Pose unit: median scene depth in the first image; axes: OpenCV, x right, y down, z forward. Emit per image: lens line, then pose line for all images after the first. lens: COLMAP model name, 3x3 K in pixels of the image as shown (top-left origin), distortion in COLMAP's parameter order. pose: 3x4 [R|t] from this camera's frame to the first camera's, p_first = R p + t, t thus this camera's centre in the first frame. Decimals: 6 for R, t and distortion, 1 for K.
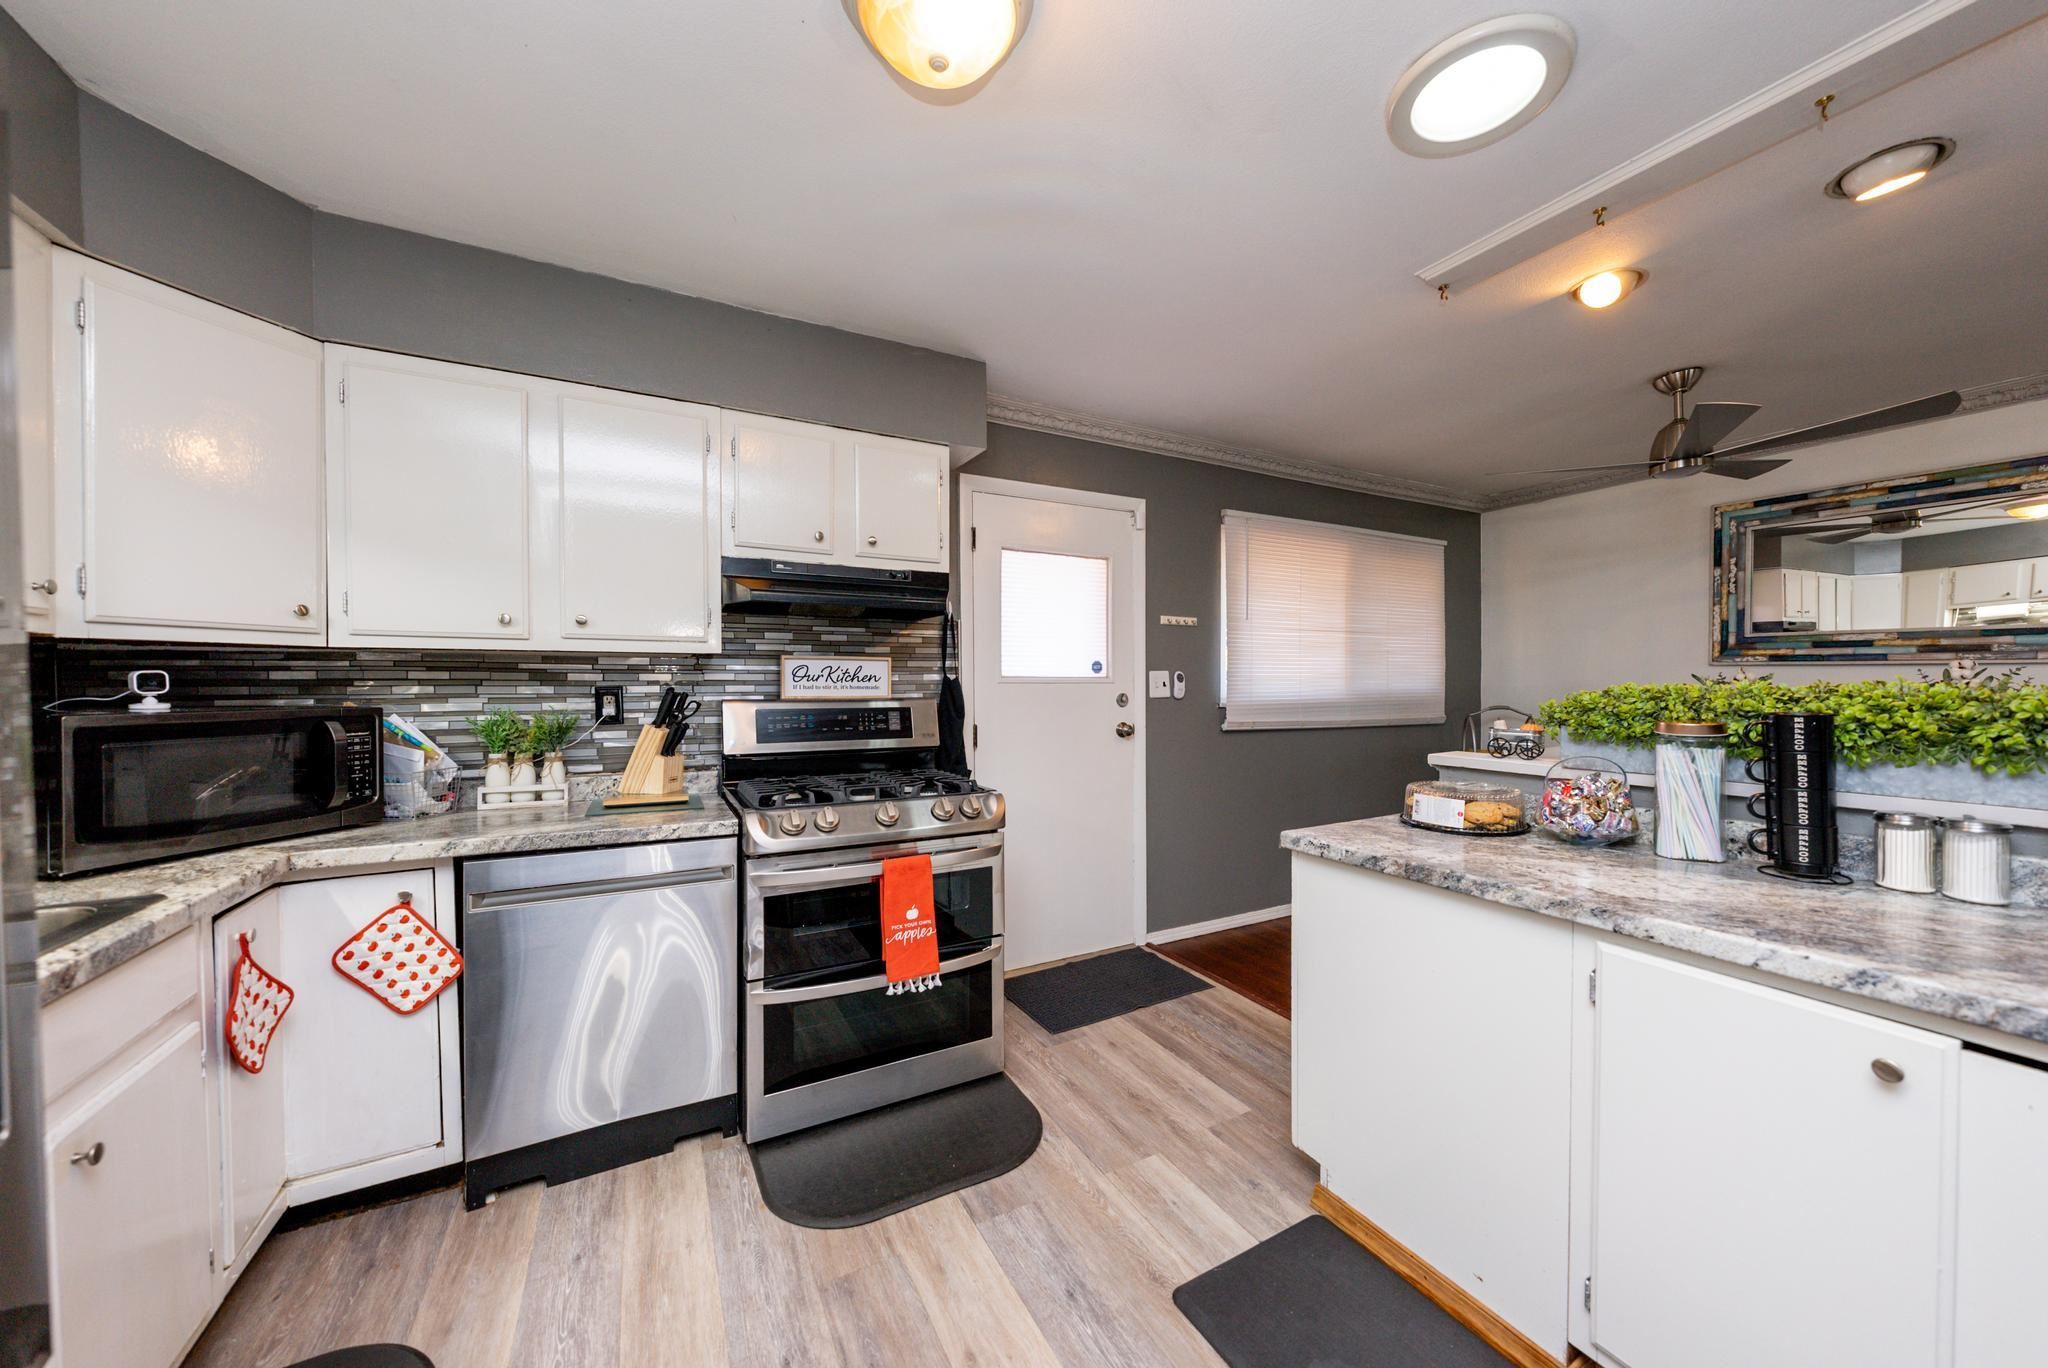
lens RADIAL K [[716.9, 0, 1034.6], [0, 716.9, 691.4], [0, 0, 1]] dist [-0.003119, 0.000059]
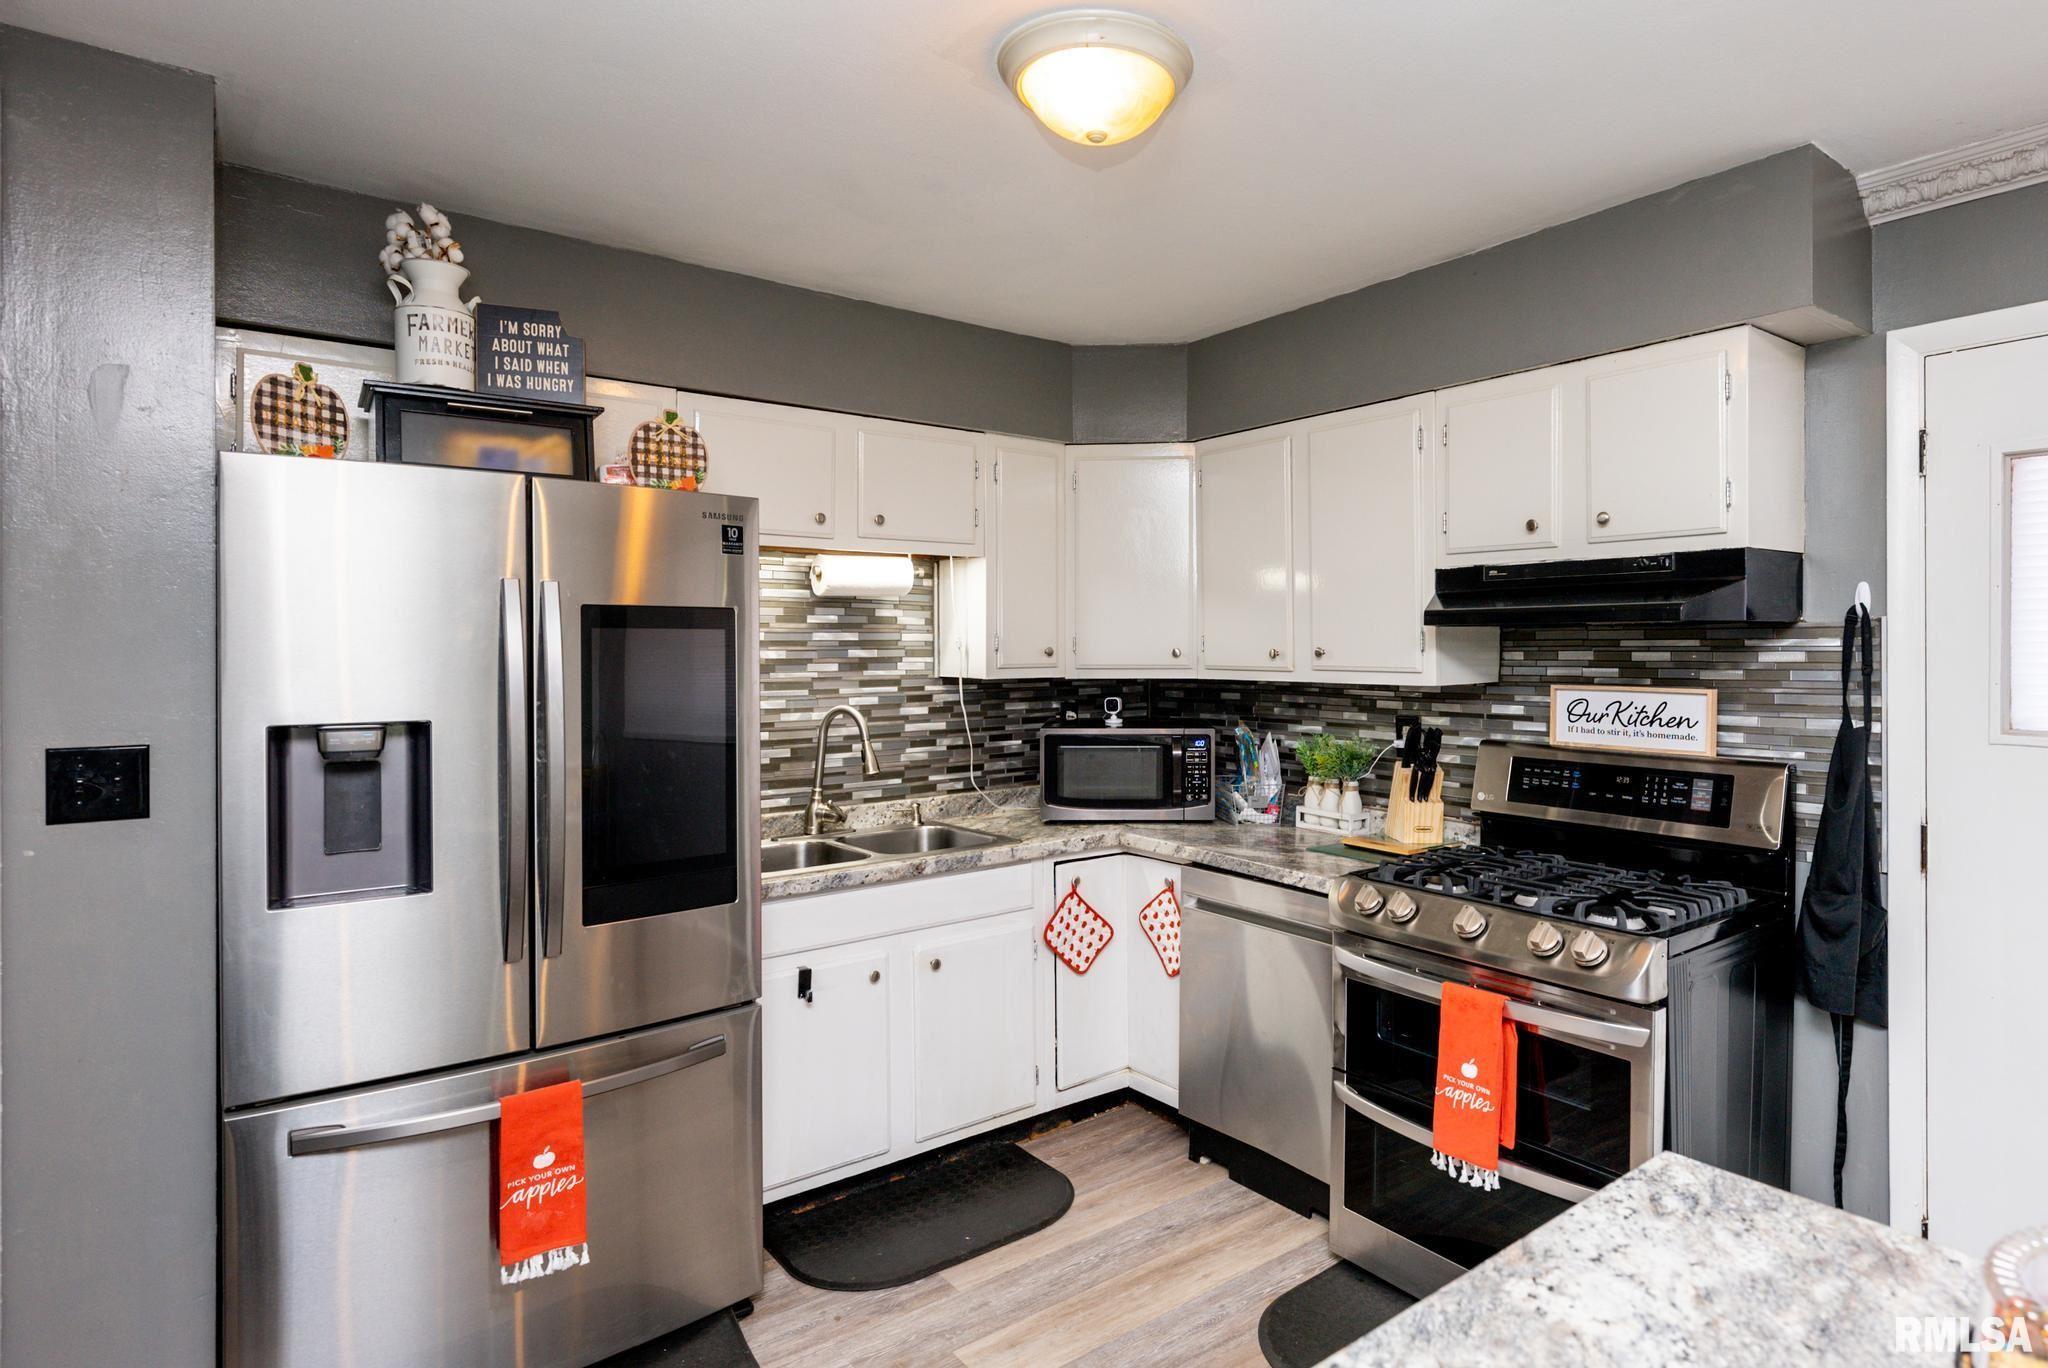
lens RADIAL K [[1117.0, 0, 1137.3], [0, 1117.0, 646.8], [0, 0, 1]] dist [0.001803, 0.000184]
pose [[0.182883, 0.000048, -0.983135, 0.690517], [-0.010941, 0.999938, -0.001986, -0.082622], [0.983074, 0.011120, 0.182873, 0.380052]]
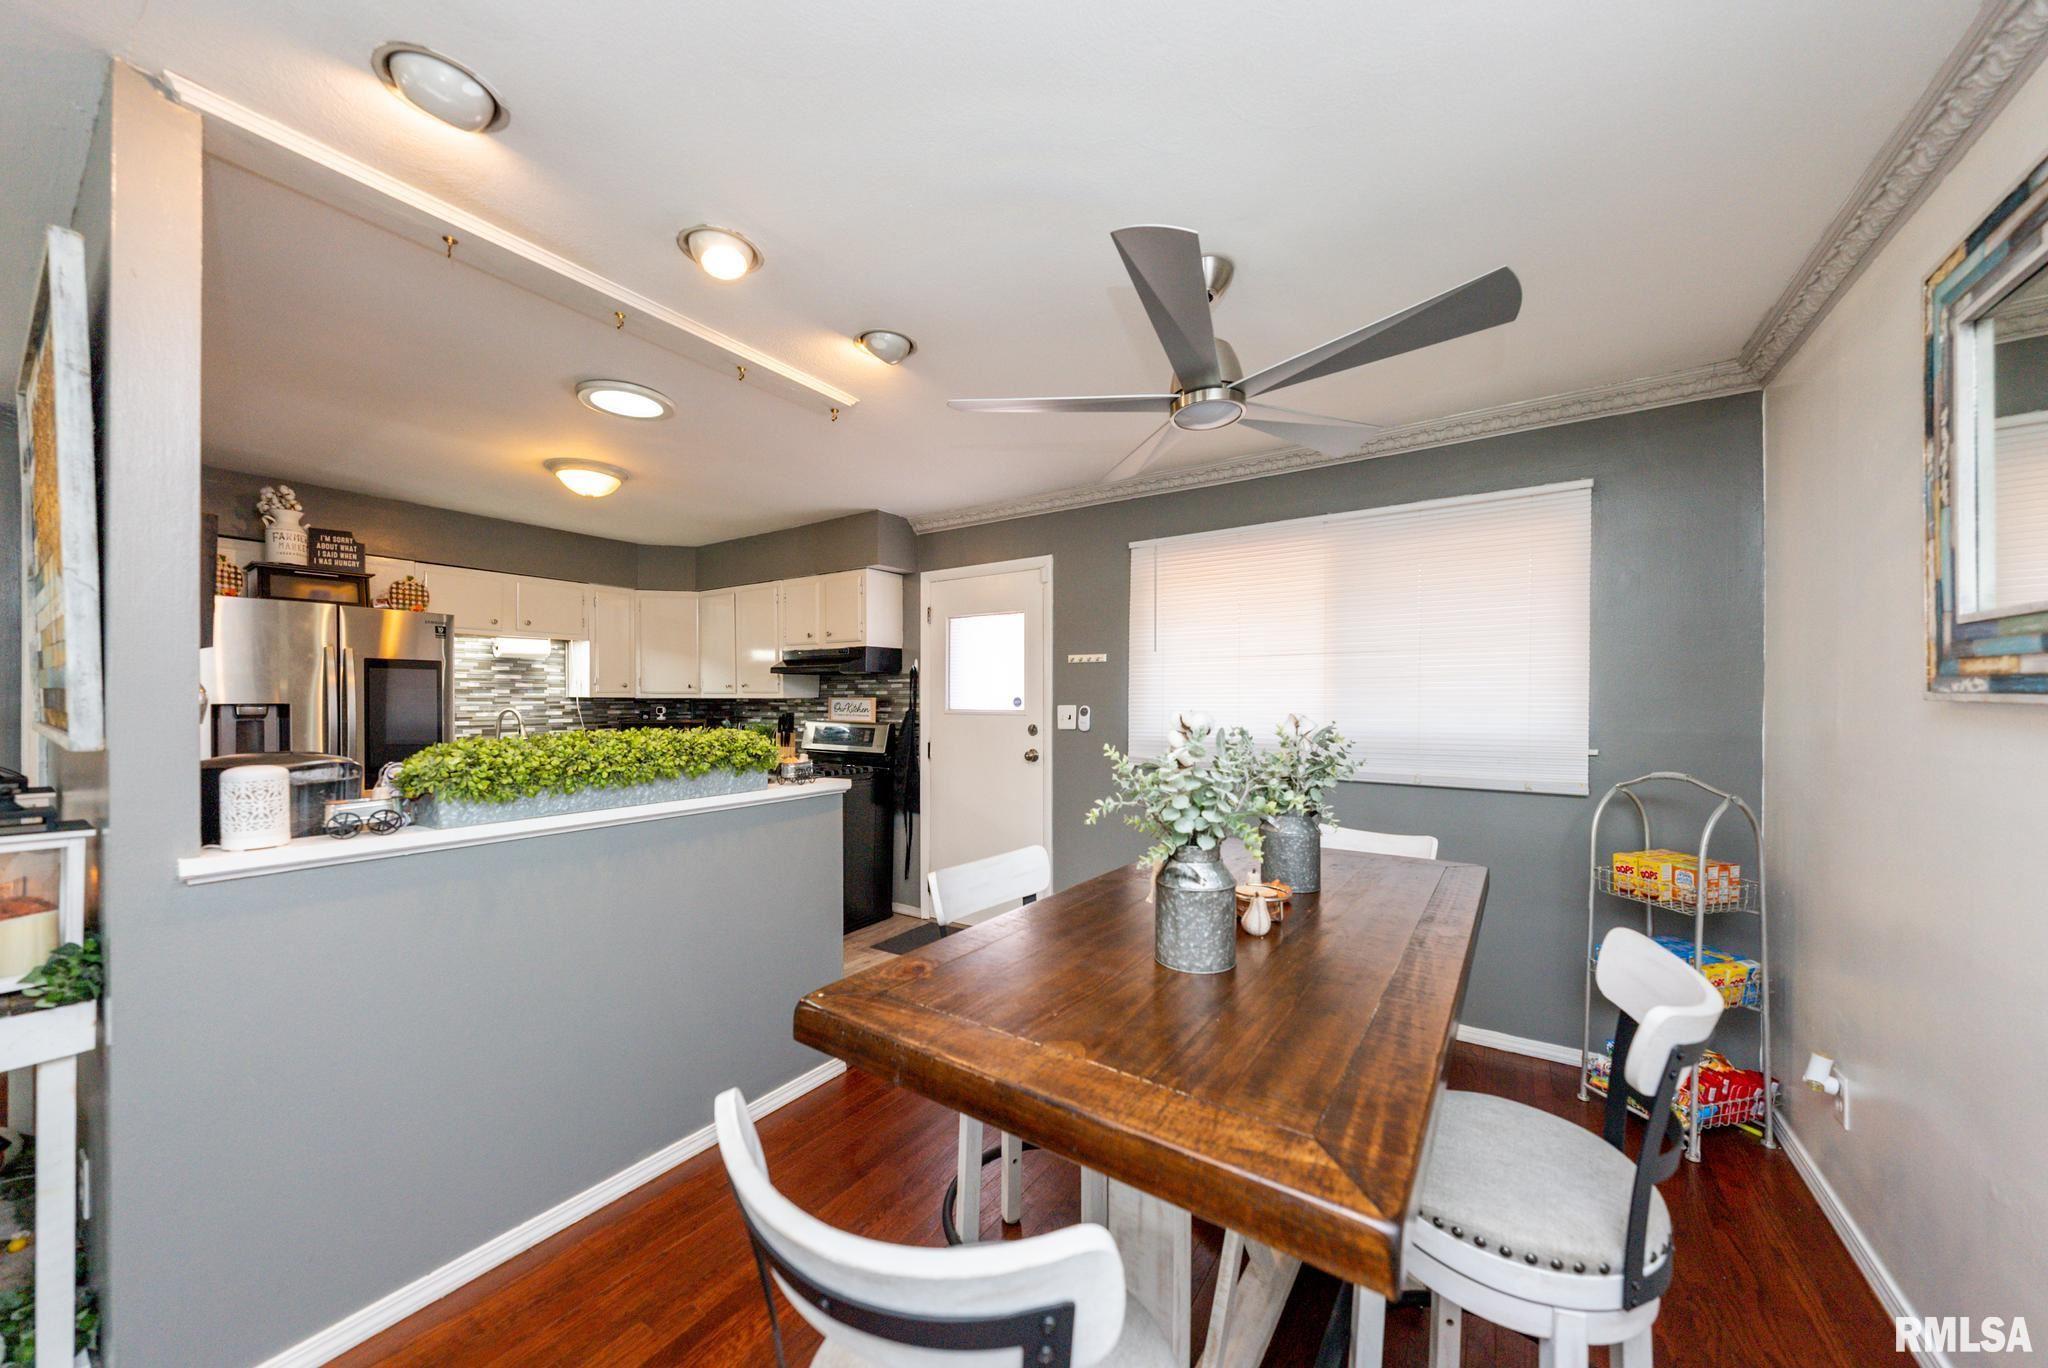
lens RADIAL K [[716.9, 0, 1034.6], [0, 716.9, 691.4], [0, 0, 1]] dist [-0.003119, 0.000059]
pose [[0.467144, -0.007748, -0.884148, 1.549604], [-0.012143, 0.999811, -0.015178, -0.044426], [0.884098, 0.017826, 0.466961, 0.607721]]
